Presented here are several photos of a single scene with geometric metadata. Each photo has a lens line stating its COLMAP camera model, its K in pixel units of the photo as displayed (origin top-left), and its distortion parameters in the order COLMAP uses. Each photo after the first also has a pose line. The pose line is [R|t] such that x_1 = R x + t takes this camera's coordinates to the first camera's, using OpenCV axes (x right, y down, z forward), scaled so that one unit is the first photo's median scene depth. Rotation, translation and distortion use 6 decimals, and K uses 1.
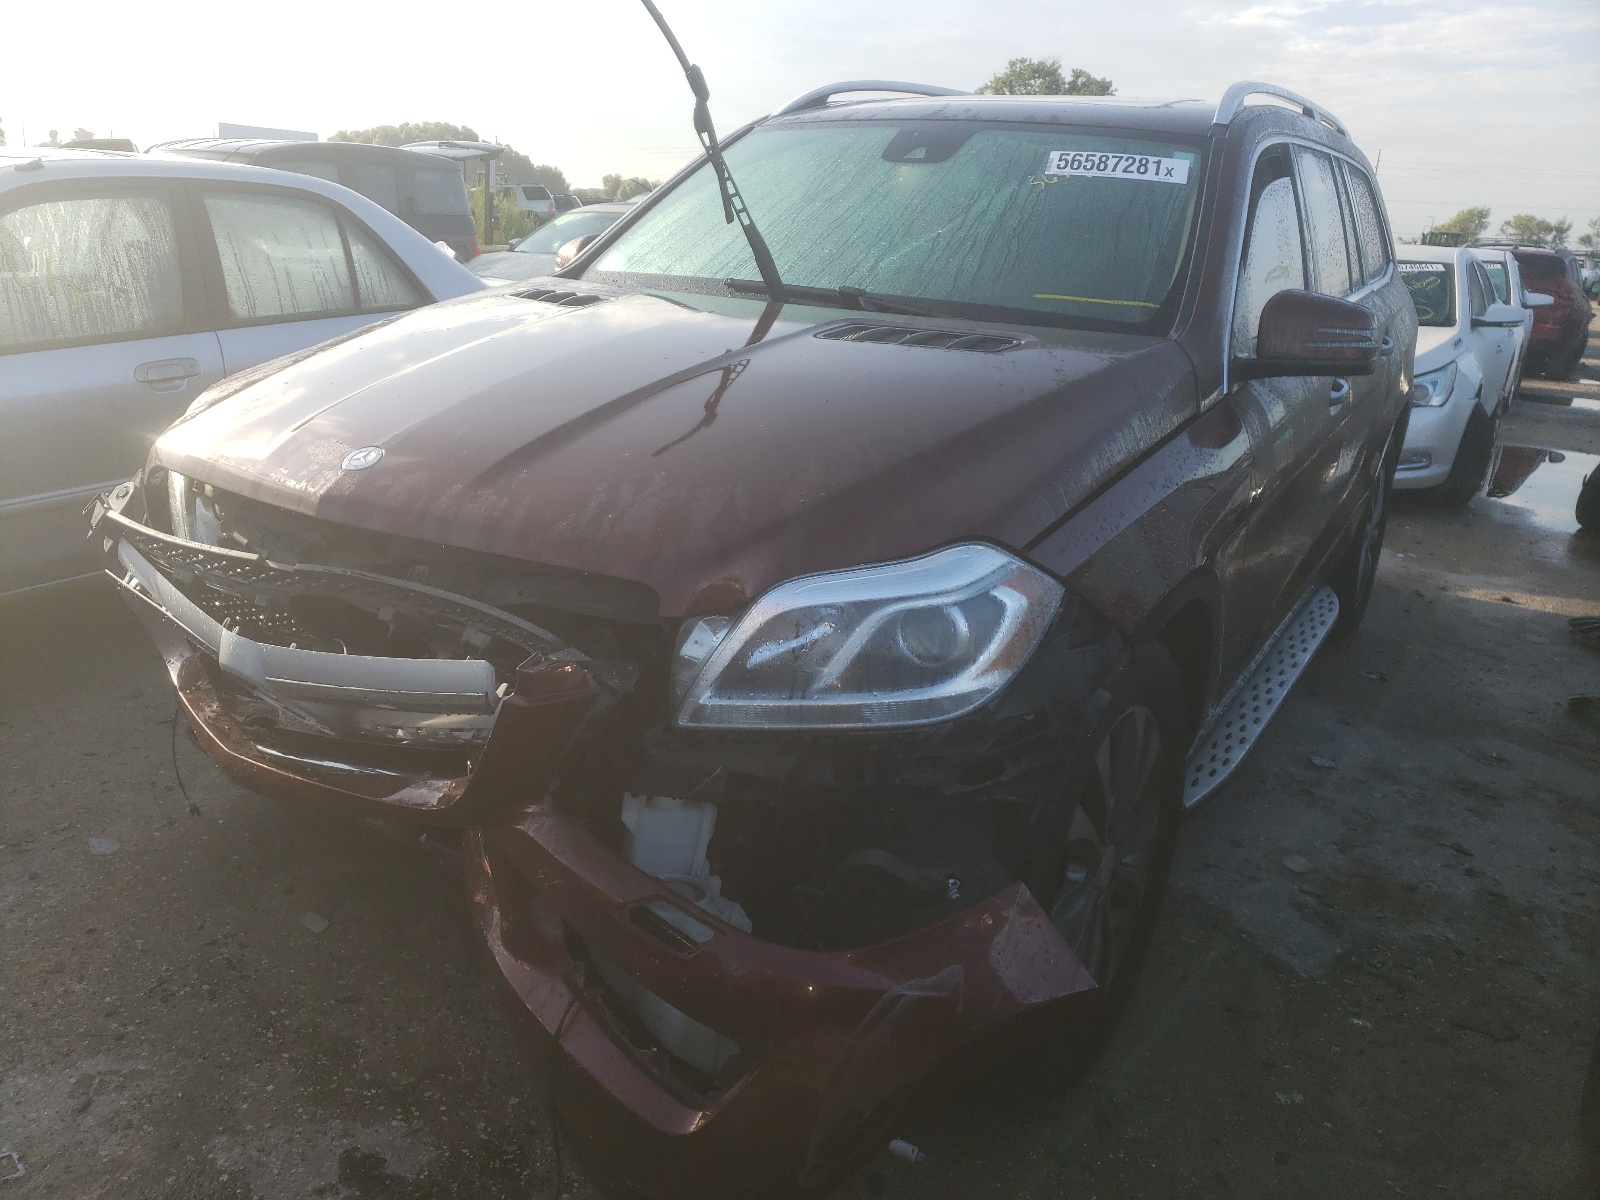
lens RADIAL K [[1275.4, 0, 764.5], [0, 1275.4, 598.2], [0, 0, 1]] dist [0.012745, 0.018823]
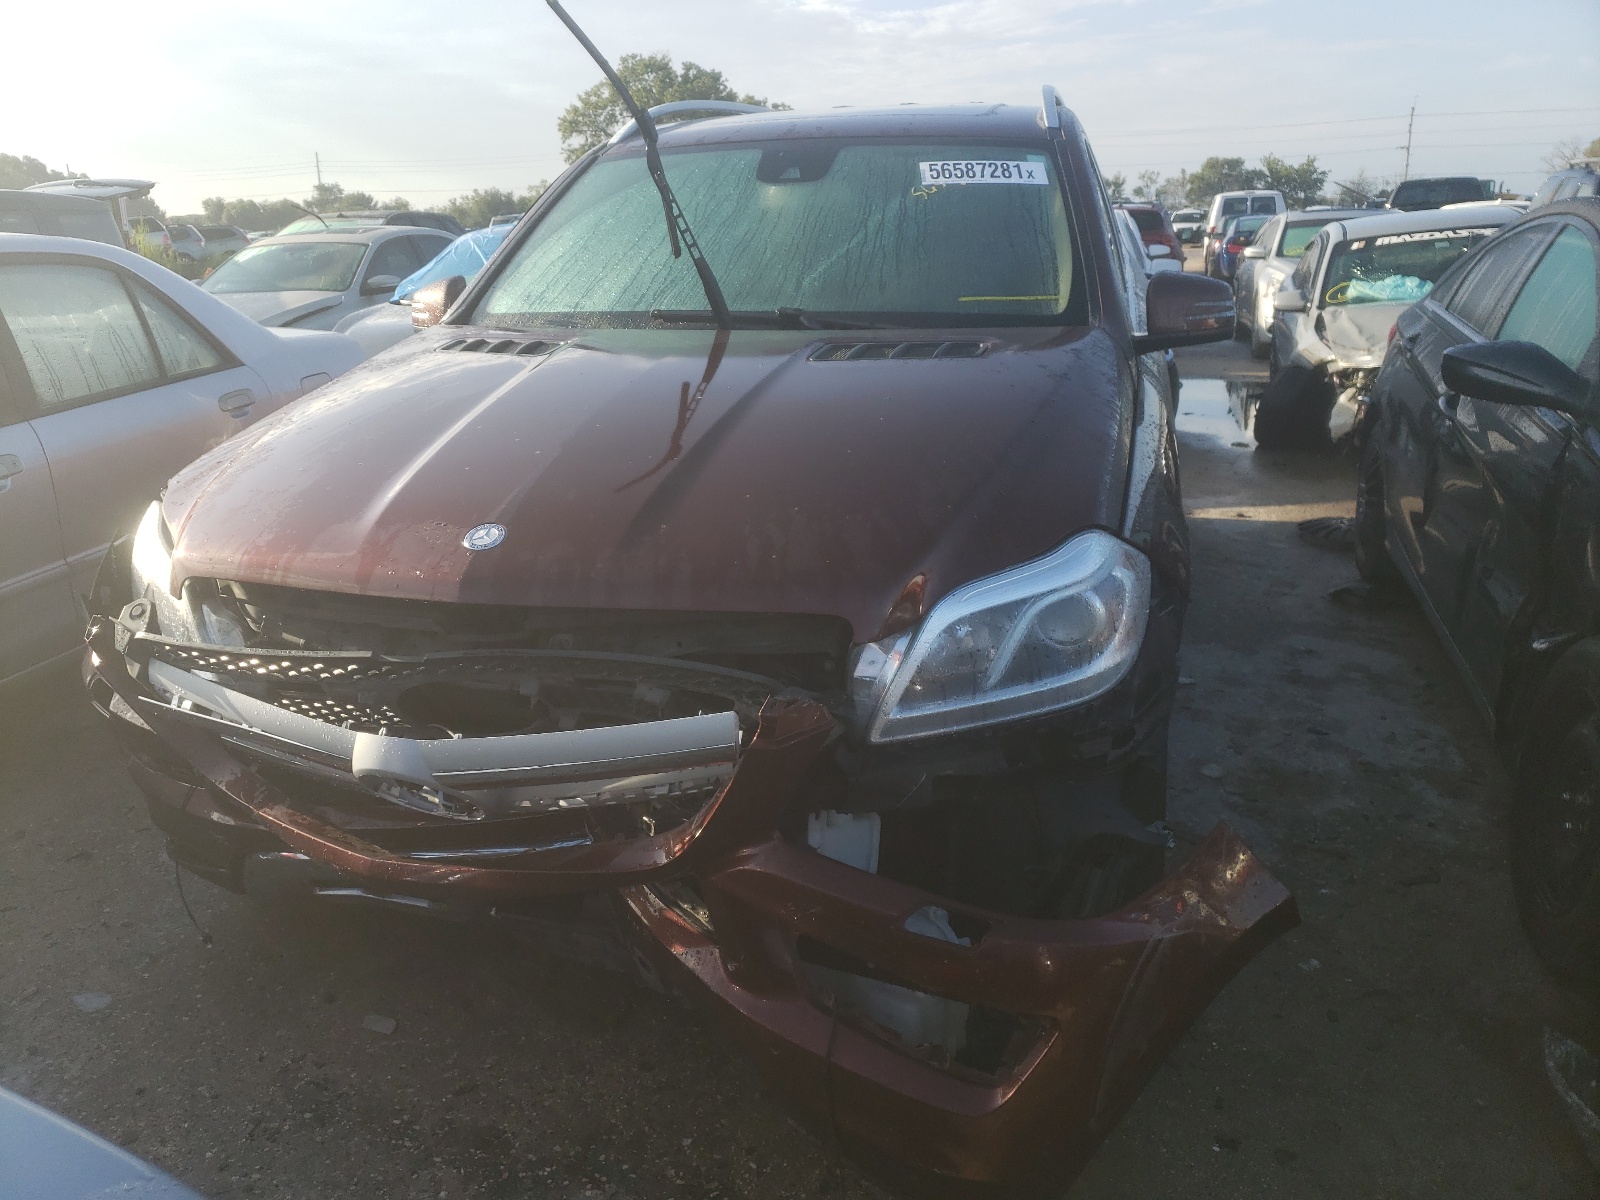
lens RADIAL K [[1275.4, 0, 764.5], [0, 1275.4, 598.2], [0, 0, 1]] dist [0.012745, 0.018823]
pose [[0.955632, -0.156691, 0.249430, -0.236584], [0.155951, 0.987500, 0.022852, -0.033738], [-0.249893, 0.017060, 0.968123, -0.002860]]
